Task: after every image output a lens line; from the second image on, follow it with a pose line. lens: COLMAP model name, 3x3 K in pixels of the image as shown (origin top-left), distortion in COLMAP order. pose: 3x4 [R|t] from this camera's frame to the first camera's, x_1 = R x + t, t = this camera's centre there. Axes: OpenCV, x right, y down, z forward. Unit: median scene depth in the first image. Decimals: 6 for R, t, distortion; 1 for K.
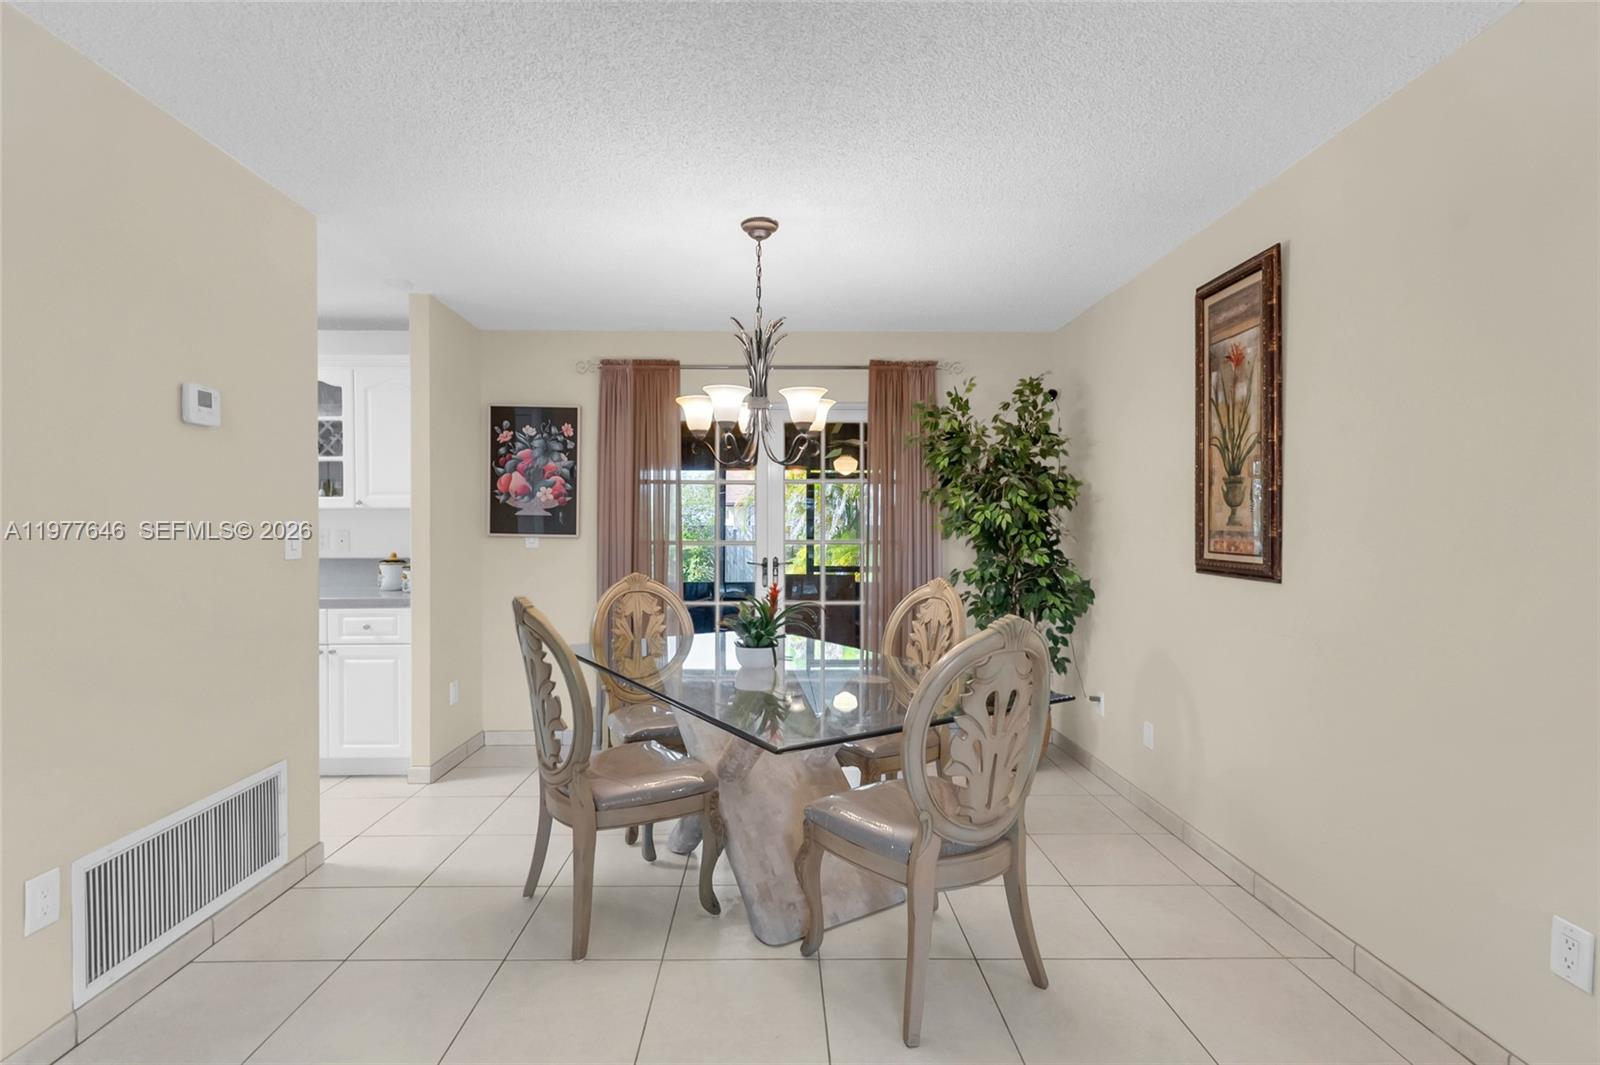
lens RADIAL K [[765.8, 0, 789.8], [0, 765.8, 534.8], [0, 0, 1]] dist [0.000768, 0.000462]
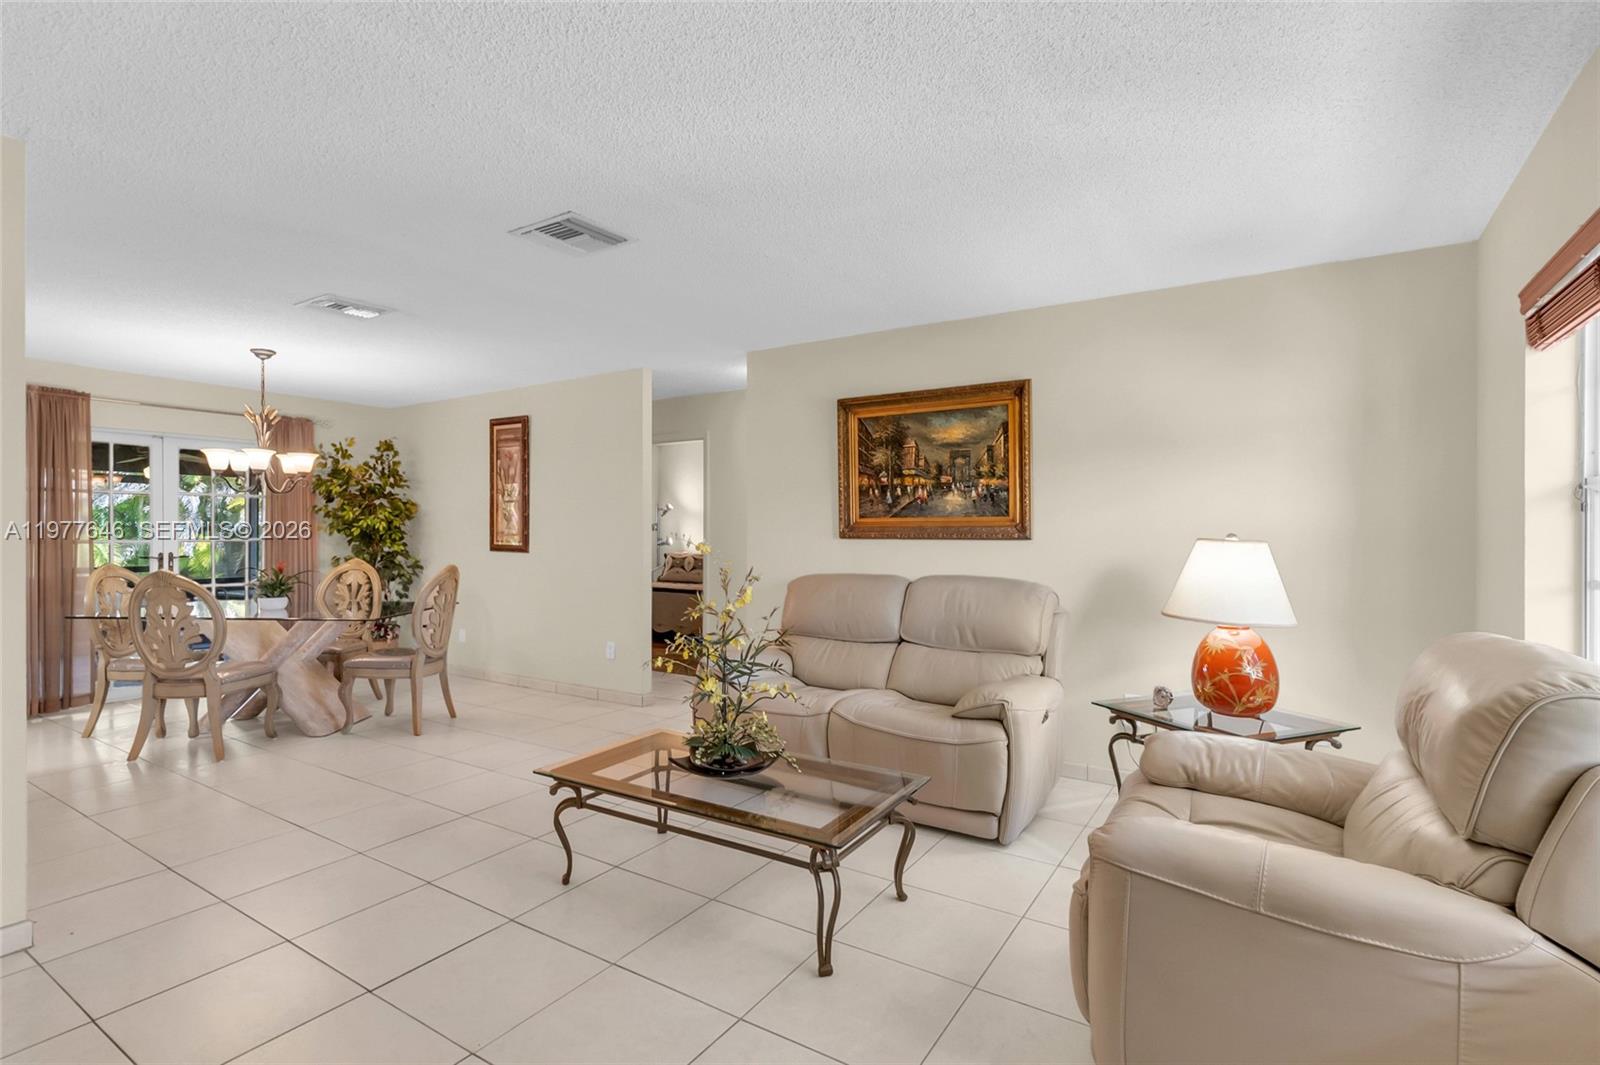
lens RADIAL K [[765.8, 0, 789.8], [0, 765.8, 534.8], [0, 0, 1]] dist [0.000768, 0.000462]
pose [[0.554993, -0.004372, 0.831843, -0.840025], [0.004149, 0.999988, 0.002487, 0.001921], [-0.831845, 0.002071, 0.555005, -0.948993]]
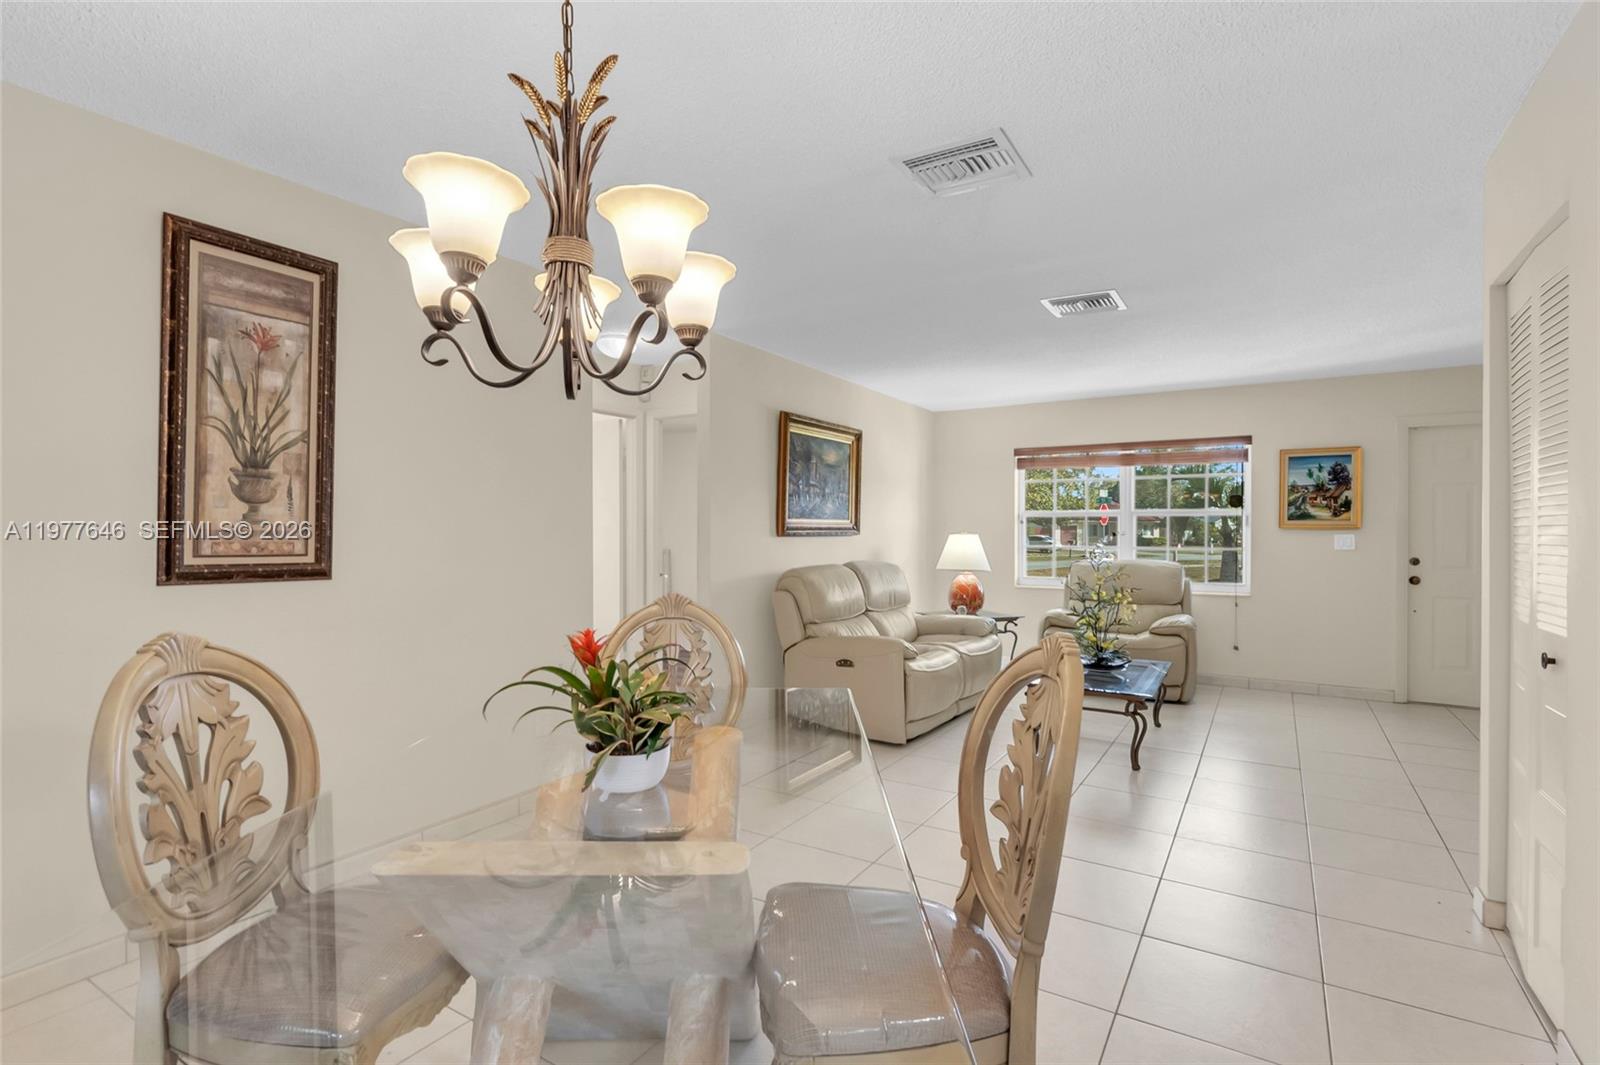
lens RADIAL K [[701.6, 0, 800.0], [0, 701.6, 532.5], [0, 0, 1]] dist [-0.002349, -0.000251]
pose [[-0.814300, -0.004619, 0.580426, -0.414431], [0.000273, 0.999965, 0.008341, -0.008829], [-0.580445, 0.006951, -0.814270, 1.274990]]
